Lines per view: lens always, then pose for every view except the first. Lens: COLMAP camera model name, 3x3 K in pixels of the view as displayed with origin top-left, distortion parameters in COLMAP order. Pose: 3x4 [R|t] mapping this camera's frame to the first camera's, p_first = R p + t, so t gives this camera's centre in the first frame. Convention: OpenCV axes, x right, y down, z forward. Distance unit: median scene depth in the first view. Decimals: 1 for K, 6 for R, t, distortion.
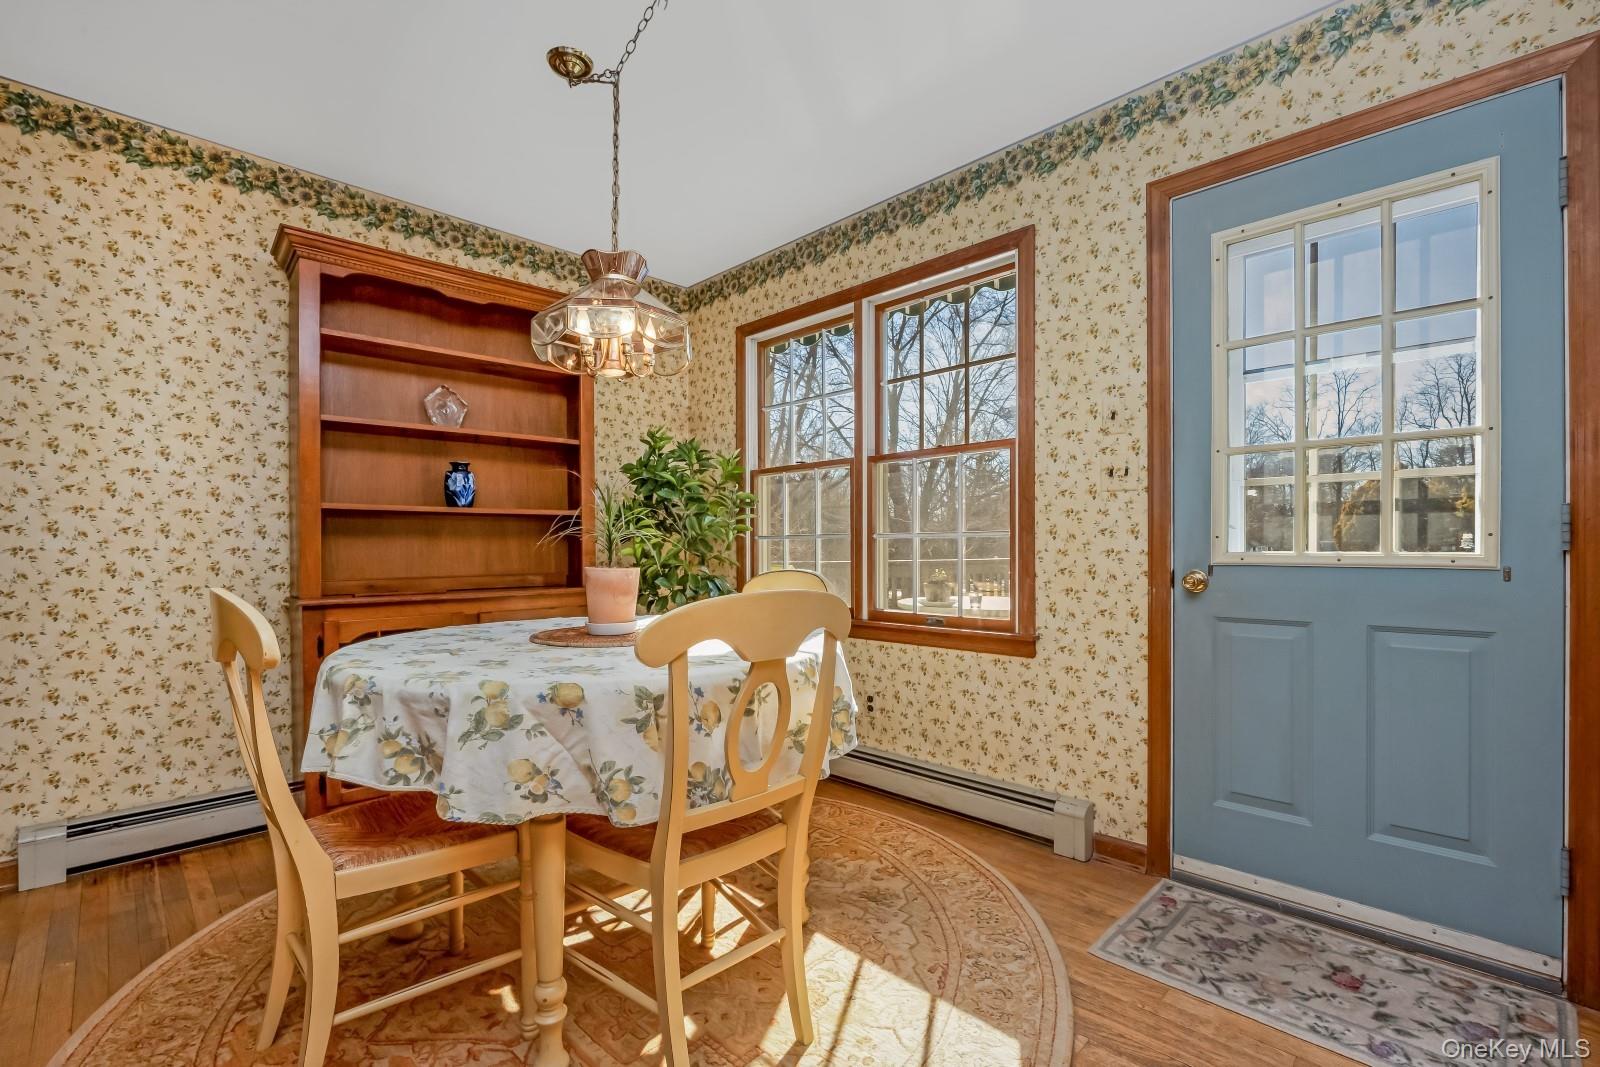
lens RADIAL K [[701.2, 0, 813.7], [0, 701.2, 546.0], [0, 0, 1]] dist [-0.002514, -0.000216]
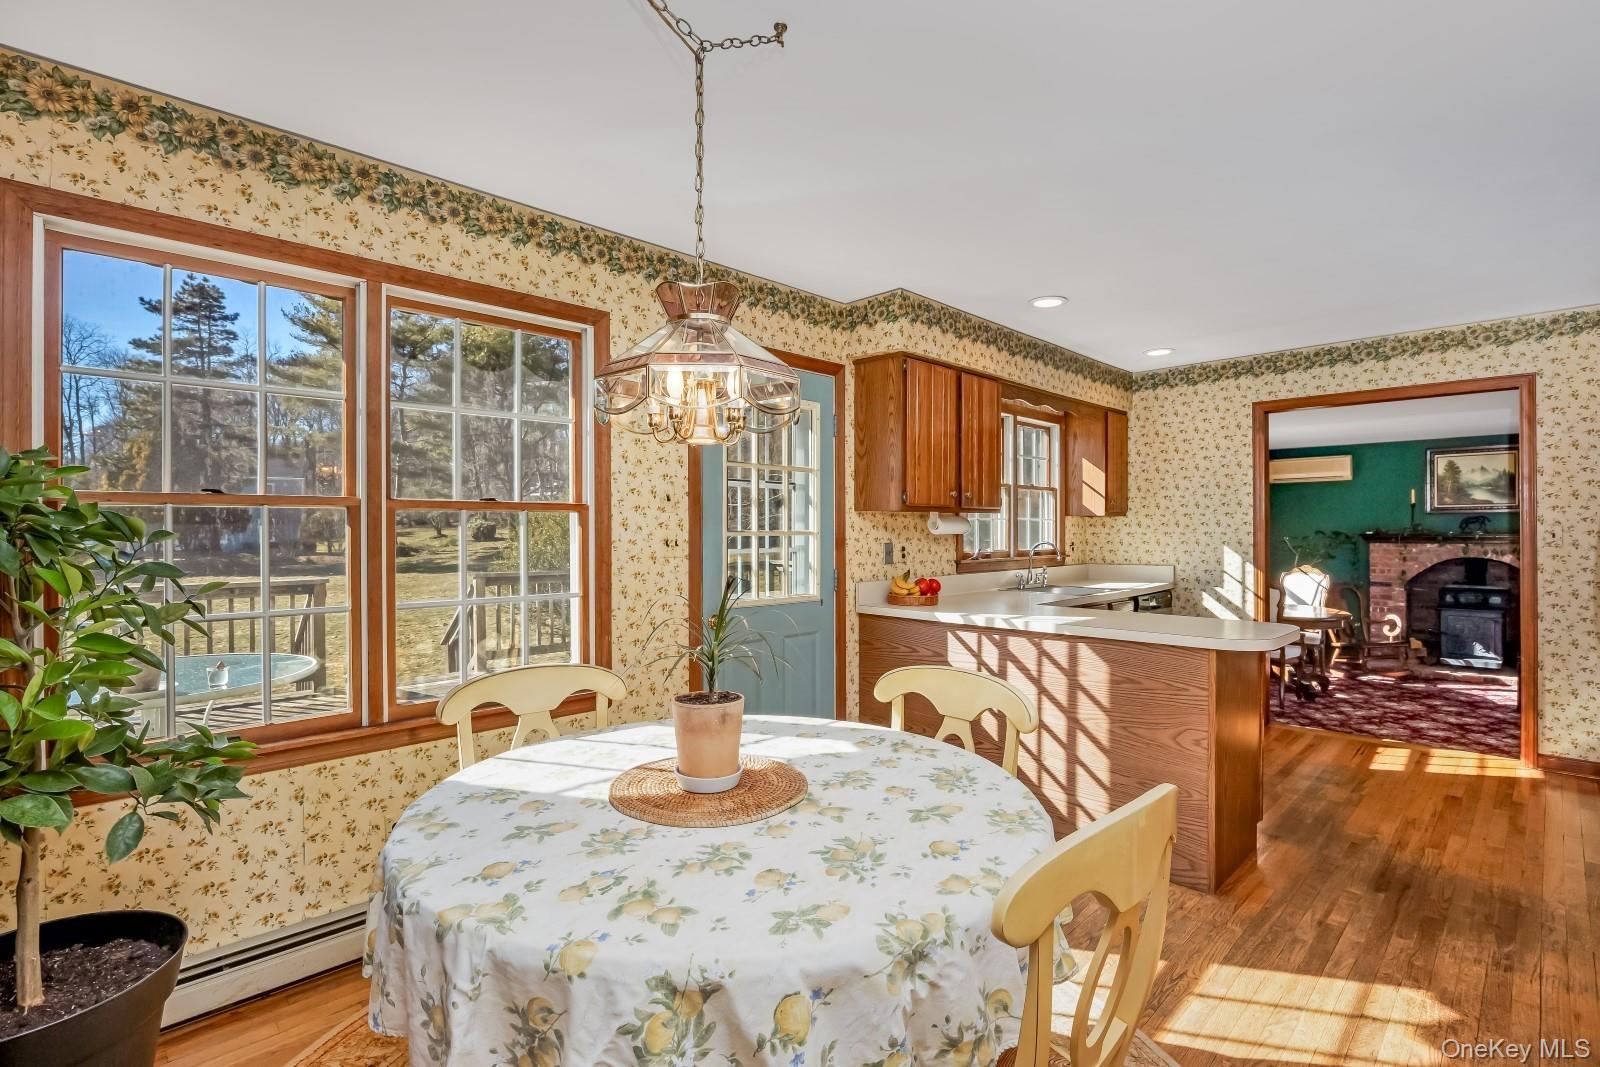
lens RADIAL K [[746.3, 0, 799.1], [0, 746.3, 532.1], [0, 0, 1]] dist [-0.011789, -0.000715]
pose [[0.023233, 0.001263, 0.999729, -1.087116], [0.000833, 0.999999, -0.001283, -0.146761], [-0.999730, 0.000863, 0.023232, 0.875642]]
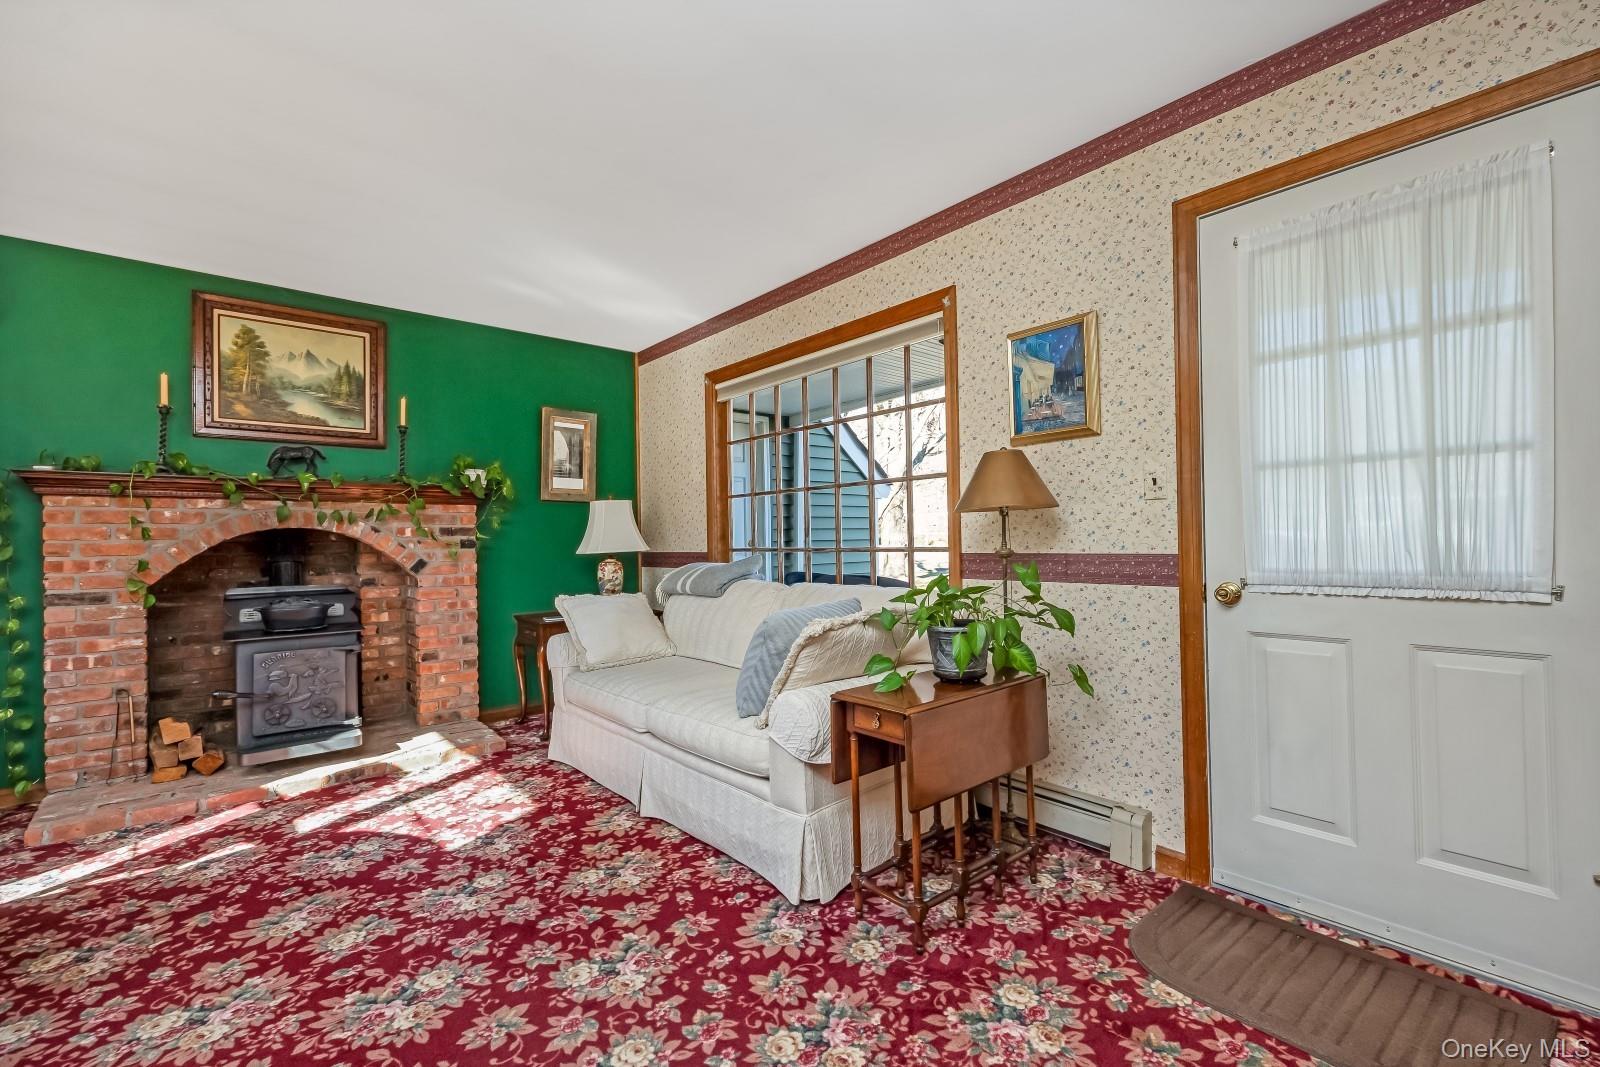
lens RADIAL K [[690.7, 0, 805.2], [0, 690.7, 534.3], [0, 0, 1]] dist [0.009029, -0.001408]
pose [[-0.995622, 0.017843, 0.091756, 1.449554], [0.016760, 0.999781, -0.012562, 0.049729], [-0.091960, -0.010969, -0.995702, -0.940012]]
